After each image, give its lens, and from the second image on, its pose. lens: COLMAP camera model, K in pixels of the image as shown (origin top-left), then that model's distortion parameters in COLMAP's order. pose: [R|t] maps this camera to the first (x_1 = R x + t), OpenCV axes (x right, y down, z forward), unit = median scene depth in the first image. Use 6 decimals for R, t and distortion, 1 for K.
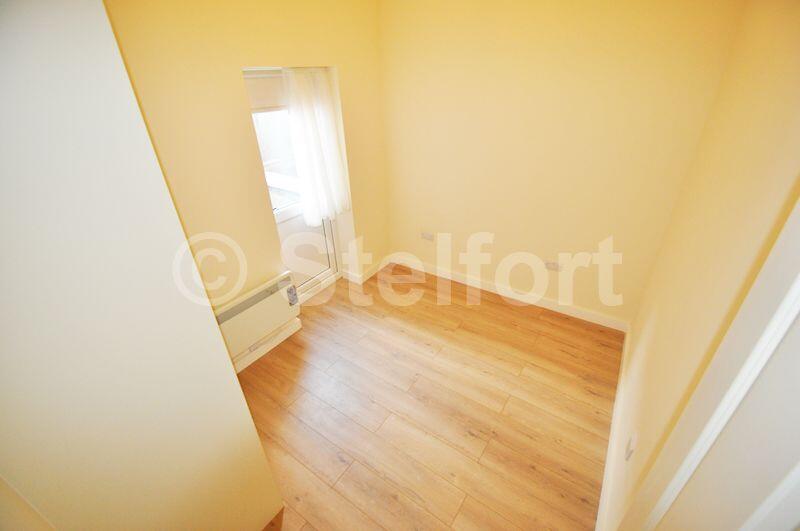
lens RADIAL K [[350.8, 0, 416.6], [0, 350.8, 266.8], [0, 0, 1]] dist [0.000443, -0.000002]
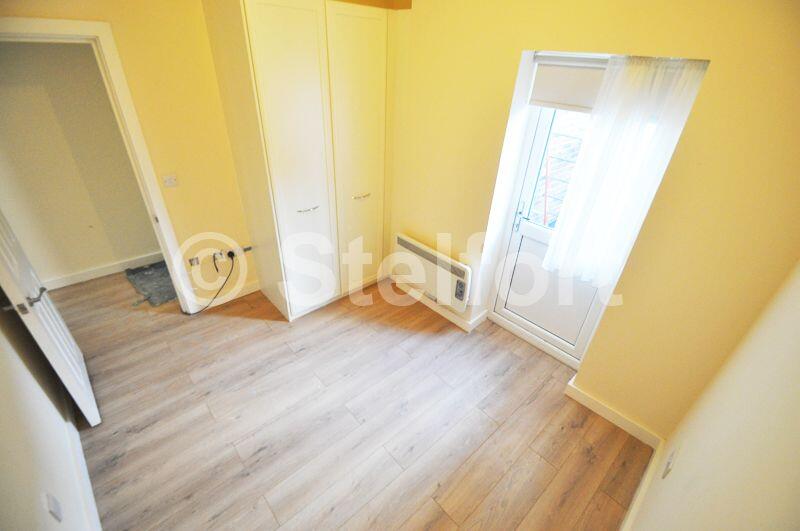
lens RADIAL K [[360.1, 0, 400.0], [0, 360.1, 265.5], [0, 0, 1]] dist [-0.002216, -0.000632]
pose [[-0.257443, 0.509030, -0.821348, 0.549739], [-0.512114, 0.648934, 0.562693, -0.512639], [0.819428, 0.565485, 0.093617, 0.872915]]
